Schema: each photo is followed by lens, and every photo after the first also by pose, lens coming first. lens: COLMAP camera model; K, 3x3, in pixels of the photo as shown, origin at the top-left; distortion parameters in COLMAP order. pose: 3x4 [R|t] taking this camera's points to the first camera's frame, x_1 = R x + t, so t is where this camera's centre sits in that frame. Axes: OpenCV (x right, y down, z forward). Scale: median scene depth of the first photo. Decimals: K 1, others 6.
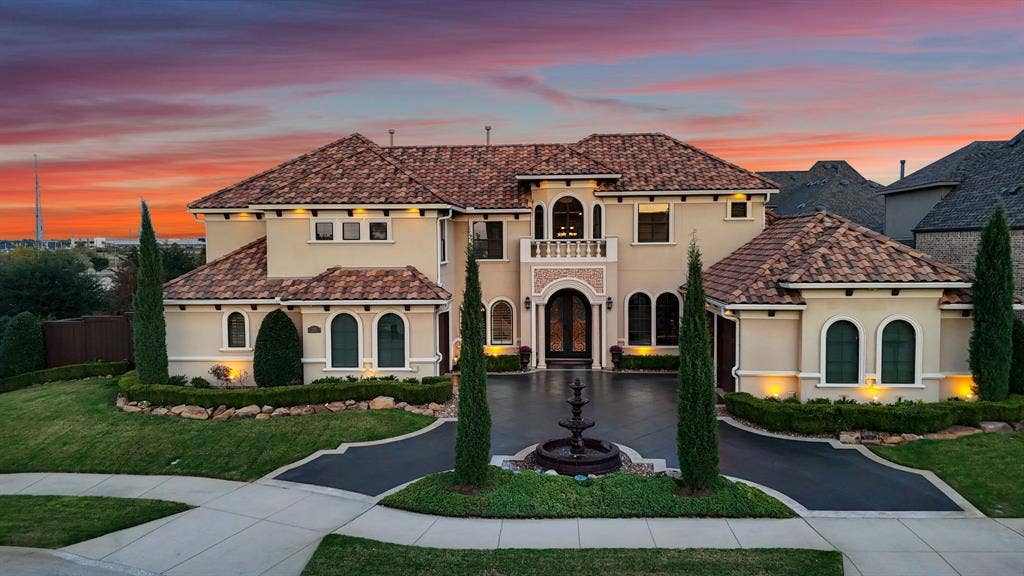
lens RADIAL K [[759.6, 0, 512.0], [0, 759.6, 288.0], [0, 0, 1]] dist [0.025211, -0.003922]
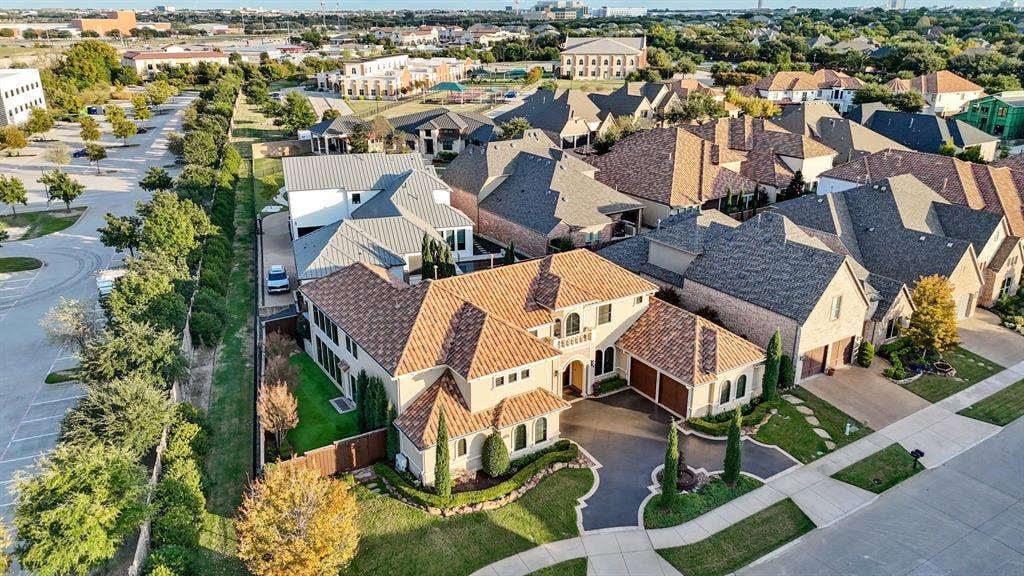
lens RADIAL K [[759.6, 0, 512.0], [0, 759.6, 288.0], [0, 0, 1]] dist [0.025211, -0.003922]
pose [[0.818394, -0.184936, 0.544087, -1.150721], [0.025498, 0.957555, 0.287121, -0.791182], [-0.574092, -0.221104, 0.788373, -0.358759]]
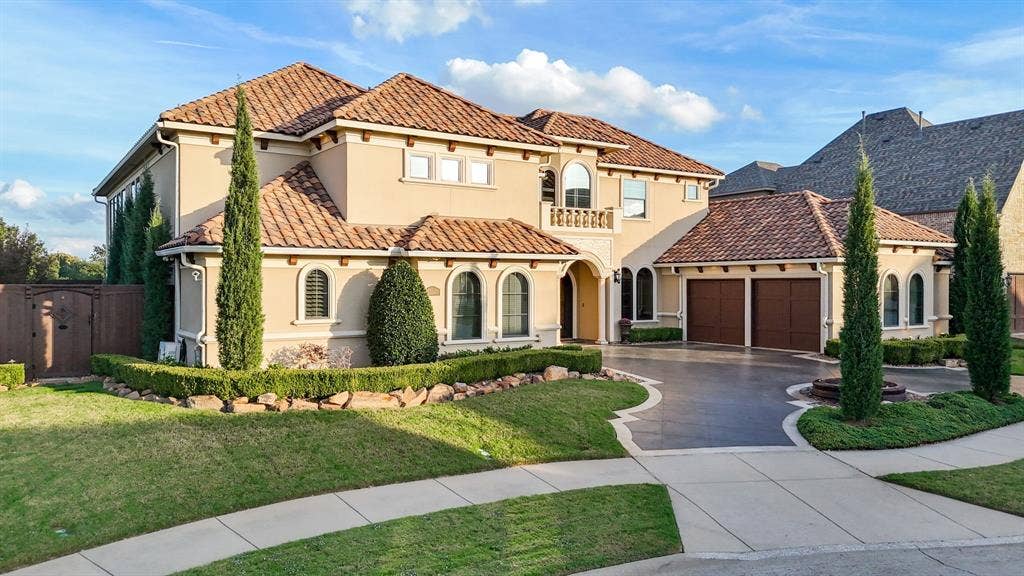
lens RADIAL K [[759.6, 0, 512.0], [0, 759.6, 288.0], [0, 0, 1]] dist [0.025211, -0.003922]
pose [[0.807067, 0.003878, 0.590447, -0.630781], [0.030213, 0.998397, -0.047854, 0.088498], [-0.589687, 0.056461, 0.805656, 0.334164]]
